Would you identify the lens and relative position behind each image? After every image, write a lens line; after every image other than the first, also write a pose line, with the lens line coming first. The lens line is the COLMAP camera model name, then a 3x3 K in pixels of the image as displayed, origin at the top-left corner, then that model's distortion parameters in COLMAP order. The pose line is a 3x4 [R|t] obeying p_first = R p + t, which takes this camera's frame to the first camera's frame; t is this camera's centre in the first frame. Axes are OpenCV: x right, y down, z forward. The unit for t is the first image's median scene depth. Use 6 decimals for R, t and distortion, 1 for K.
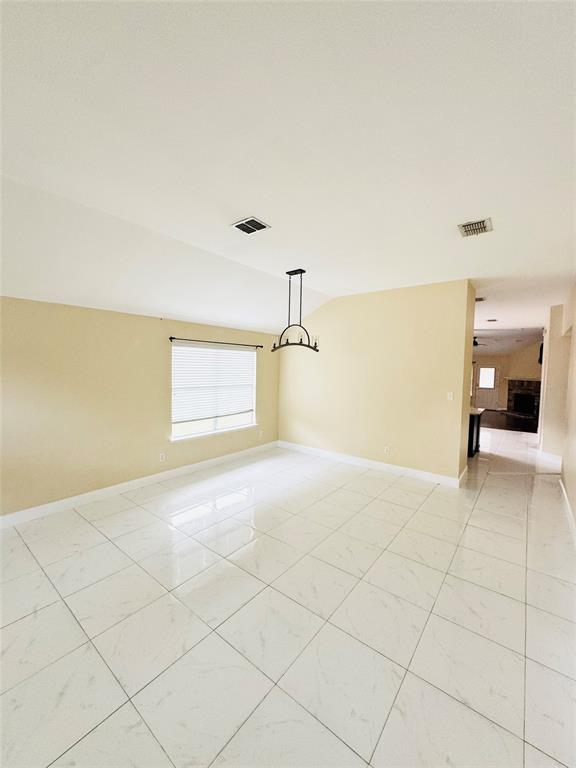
lens RADIAL K [[309.4, 0, 285.7], [0, 309.4, 383.1], [0, 0, 1]] dist [0.003437, -0.000247]
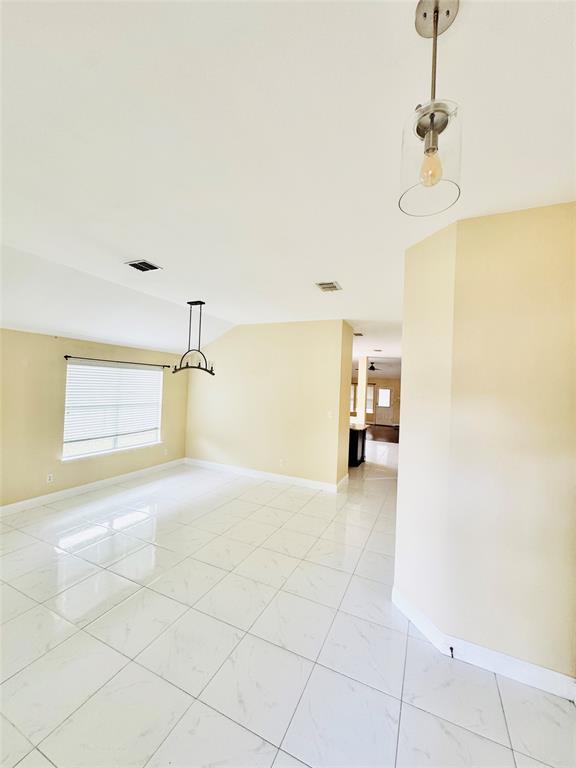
lens RADIAL K [[309.4, 0, 286.6], [0, 309.4, 385.1], [0, 0, 1]] dist [0.003437, -0.000247]
pose [[0.973388, 0.021874, 0.228116, 0.090844], [-0.011363, 0.998817, -0.047289, -0.013871], [-0.228881, 0.043439, 0.972485, -0.124839]]
